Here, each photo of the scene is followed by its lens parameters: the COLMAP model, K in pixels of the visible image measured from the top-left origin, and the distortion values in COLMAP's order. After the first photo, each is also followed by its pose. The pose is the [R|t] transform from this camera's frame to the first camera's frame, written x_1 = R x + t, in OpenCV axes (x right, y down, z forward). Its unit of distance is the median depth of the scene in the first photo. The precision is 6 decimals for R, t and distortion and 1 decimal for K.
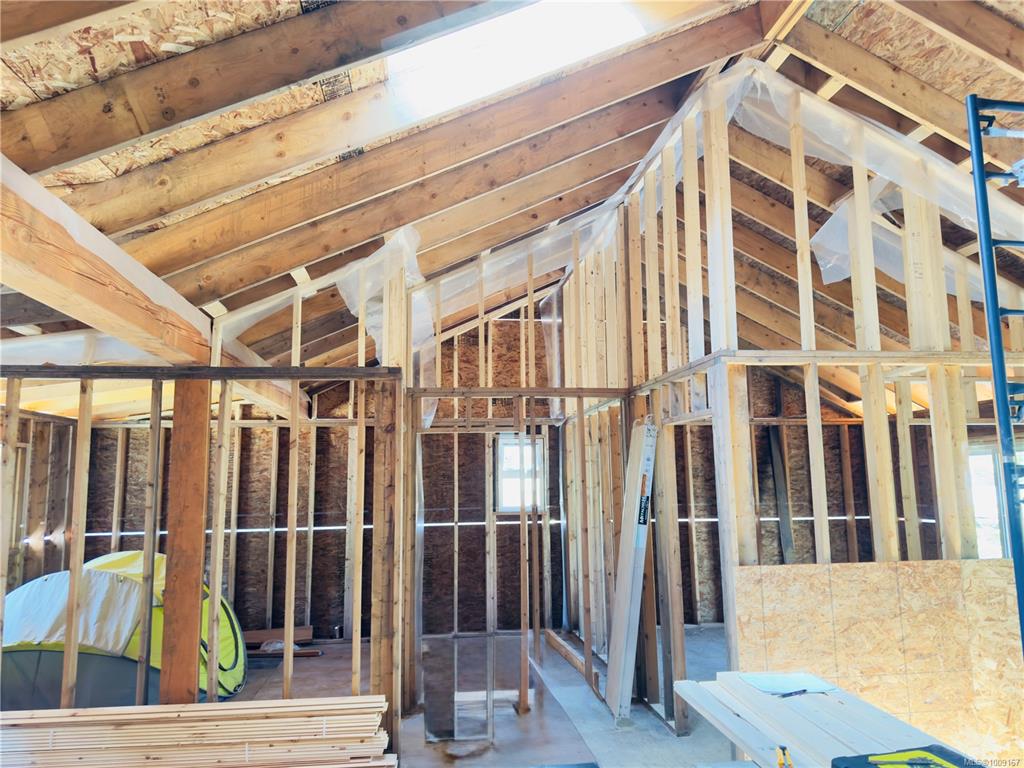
lens RADIAL K [[712.0, 0, 512.0], [0, 712.0, 384.0], [0, 0, 1]] dist [0.160227, -0.269331]
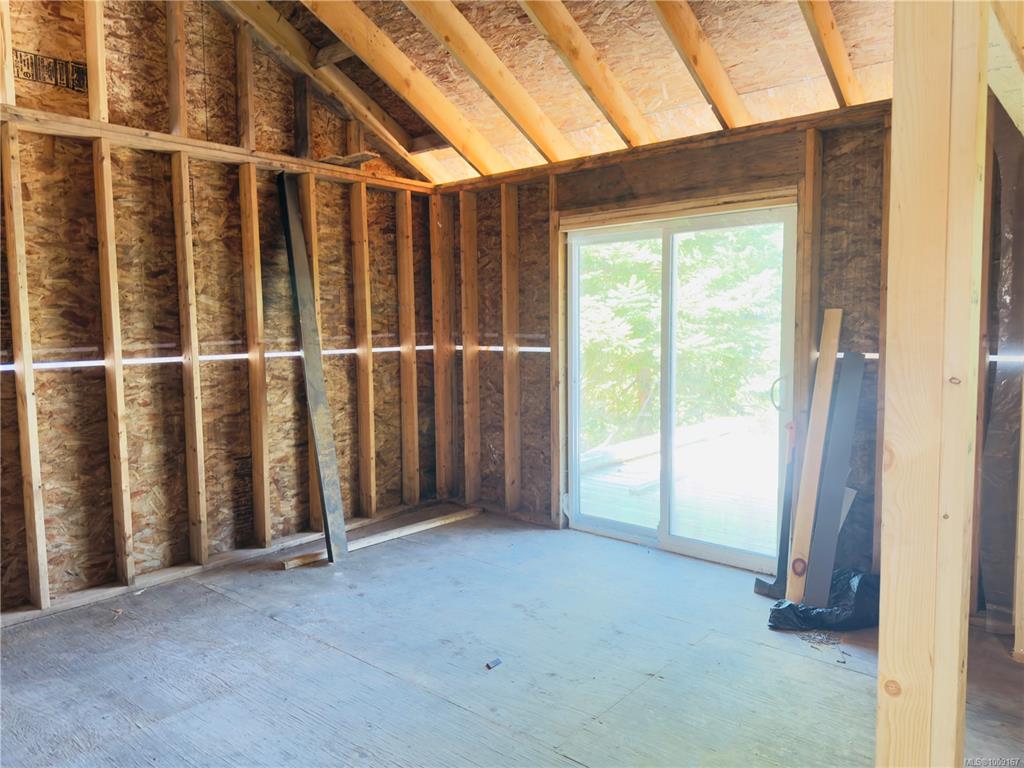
lens RADIAL K [[712.0, 0, 512.0], [0, 712.0, 384.0], [0, 0, 1]] dist [0.160227, -0.269331]
pose [[0.739889, -0.053495, 0.670599, 0.127230], [-0.094972, 0.978544, 0.182845, 0.095406], [-0.665991, -0.198973, 0.718933, 0.506382]]
